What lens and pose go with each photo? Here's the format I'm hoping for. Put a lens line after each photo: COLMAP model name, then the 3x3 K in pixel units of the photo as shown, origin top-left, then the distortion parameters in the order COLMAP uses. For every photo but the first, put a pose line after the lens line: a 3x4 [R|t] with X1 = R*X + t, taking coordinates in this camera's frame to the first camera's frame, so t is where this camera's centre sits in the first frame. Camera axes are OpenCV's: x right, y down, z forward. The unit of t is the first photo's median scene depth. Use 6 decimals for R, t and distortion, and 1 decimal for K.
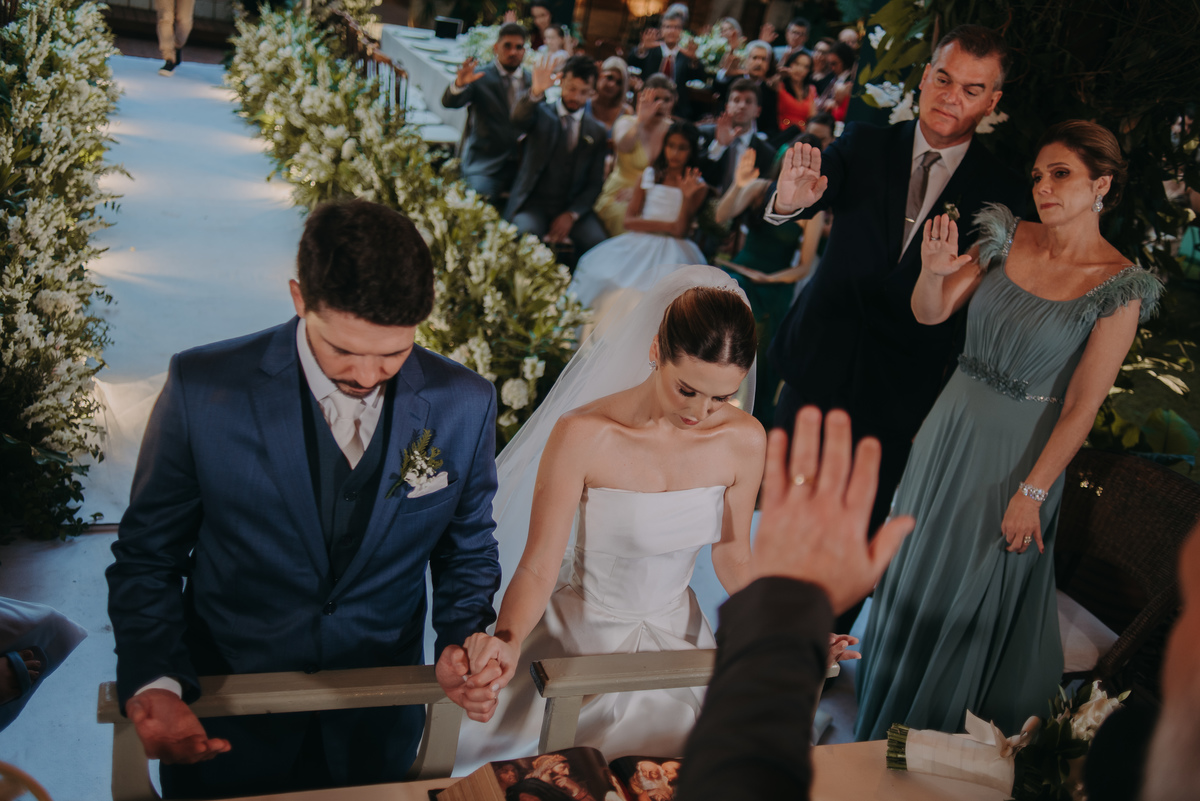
lens RADIAL K [[1241.3, 0, 600.0], [0, 1241.3, 400.5], [0, 0, 1]] dist [0.017304, -0.002681]
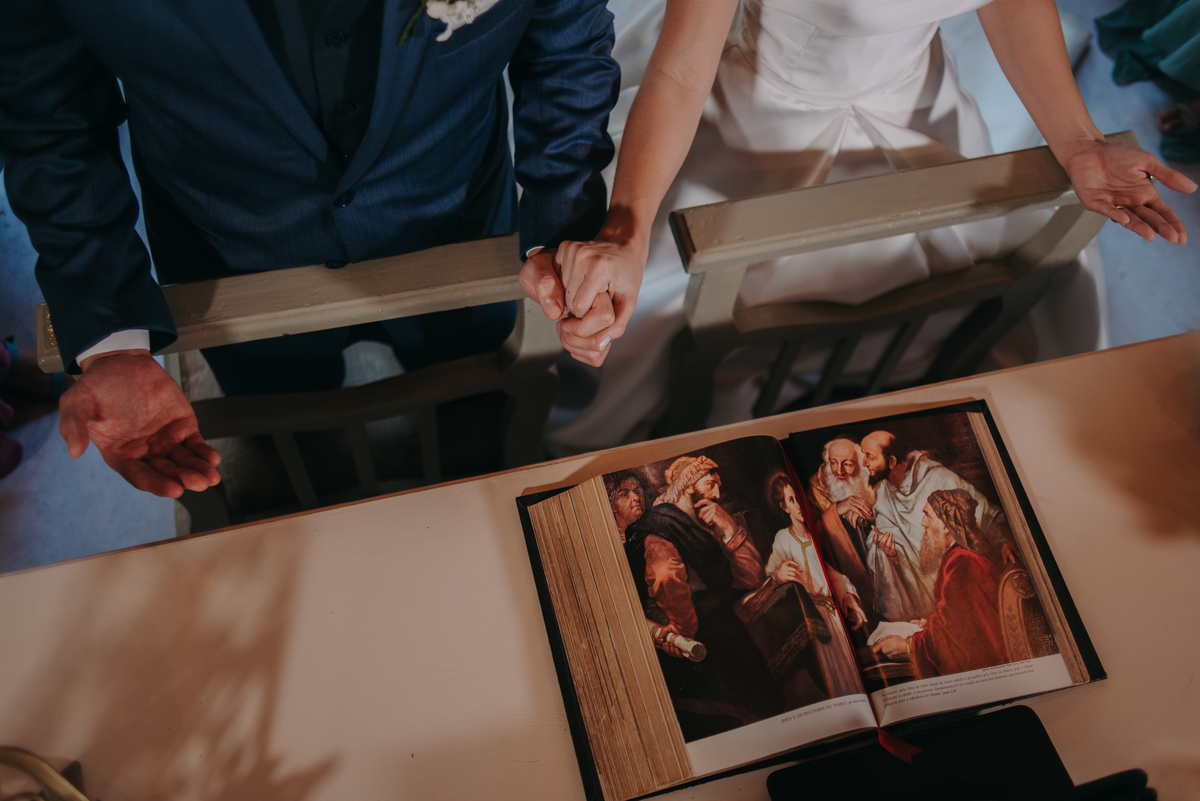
lens RADIAL K [[1241.3, 0, 600.0], [0, 1241.3, 400.5], [0, 0, 1]] dist [0.017304, -0.002681]
pose [[0.990746, 0.043063, -0.128714, -0.004528], [0.057830, 0.724011, 0.687360, -0.183120], [0.122790, -0.688443, 0.714821, 0.502800]]
